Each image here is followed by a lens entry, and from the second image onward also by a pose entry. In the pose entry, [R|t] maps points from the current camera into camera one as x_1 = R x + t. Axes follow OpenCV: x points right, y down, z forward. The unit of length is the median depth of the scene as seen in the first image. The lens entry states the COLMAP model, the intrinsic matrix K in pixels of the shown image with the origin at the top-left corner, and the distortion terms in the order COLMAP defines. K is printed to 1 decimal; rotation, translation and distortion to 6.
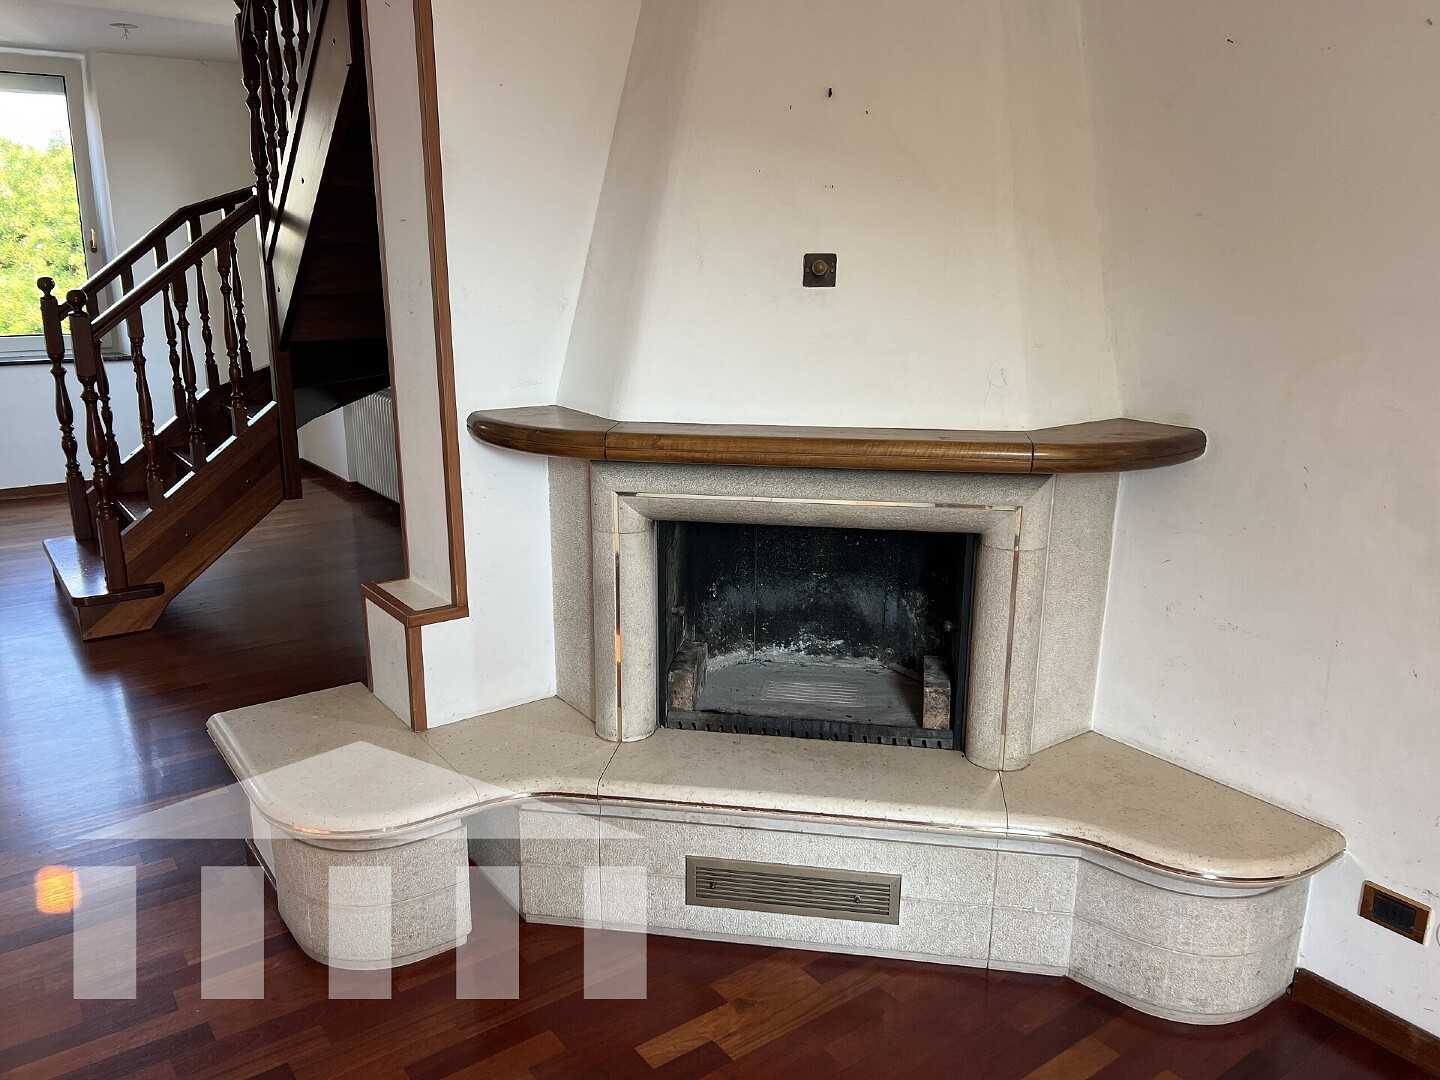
lens RADIAL K [[1044.5, 0, 719.5], [0, 1044.5, 545.7], [0, 0, 1]] dist [0.015821, 0.003103]
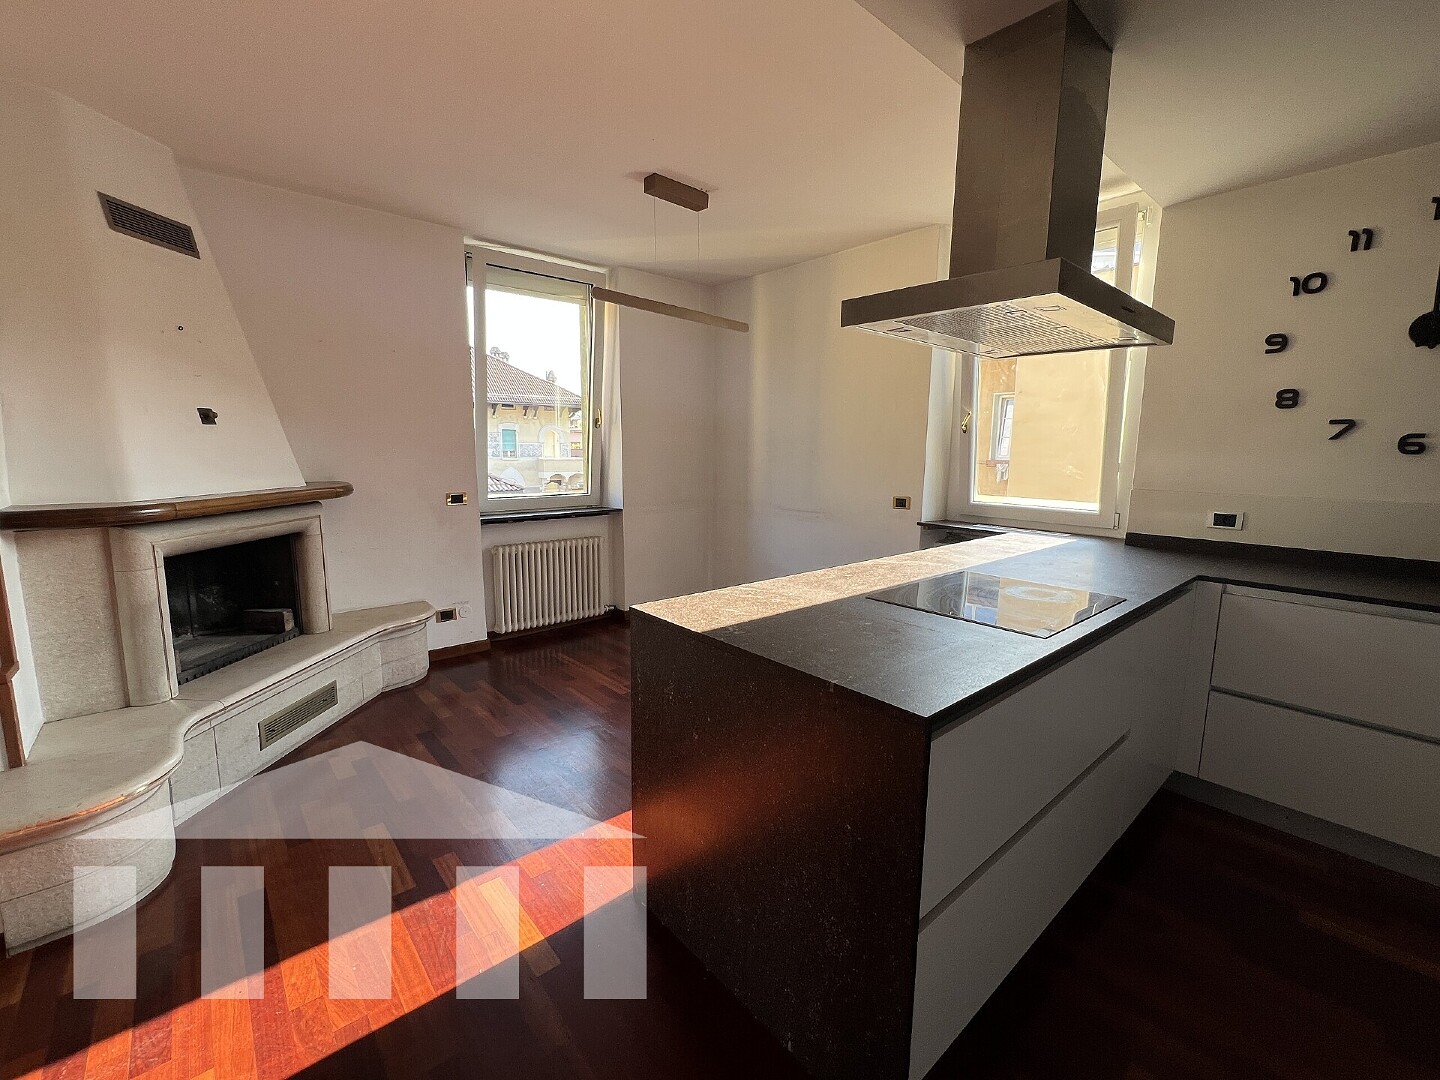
lens RADIAL K [[613.4, 0, 722.8], [0, 613.4, 535.2], [0, 0, 1]] dist [-0.001082, -0.000216]
pose [[-0.104872, -0.149518, 0.983182, -1.134382], [0.249076, 0.953174, 0.171523, -0.004234], [-0.962789, 0.262875, -0.062720, 0.182730]]
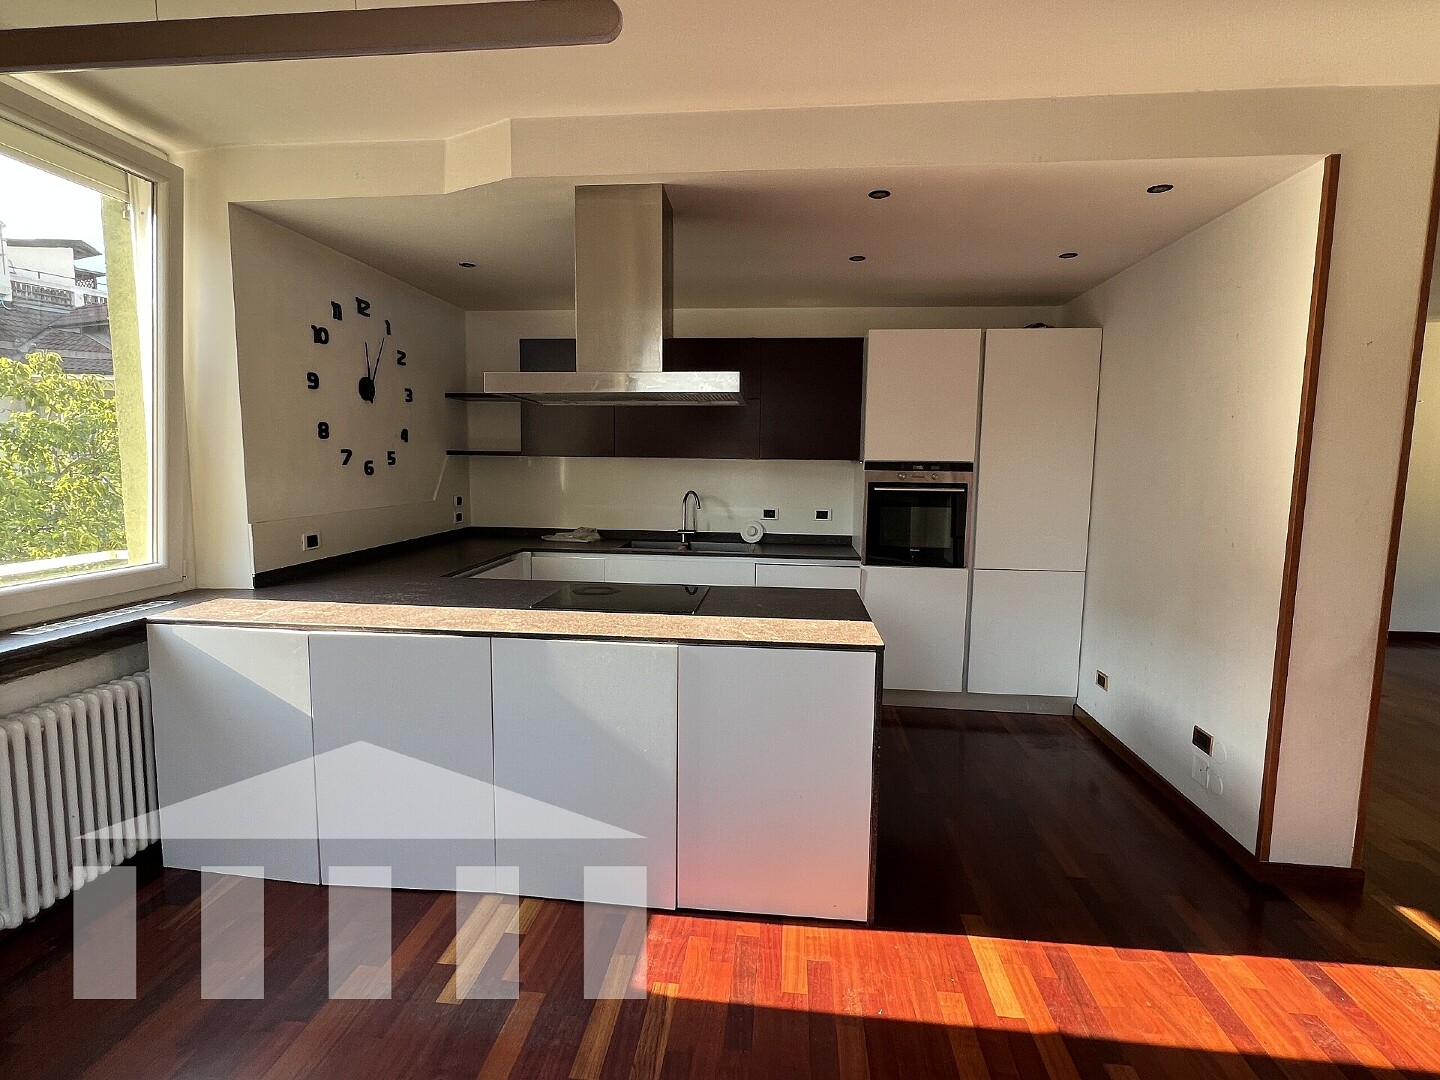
lens RADIAL K [[715.4, 0, 723.1], [0, 715.4, 537.4], [0, 0, 1]] dist [0.005144, 0.000676]
pose [[-0.659201, 0.069014, -0.748793, 0.414261], [-0.209830, 0.939344, 0.271301, -0.164248], [0.722098, 0.335962, -0.604735, 0.650383]]
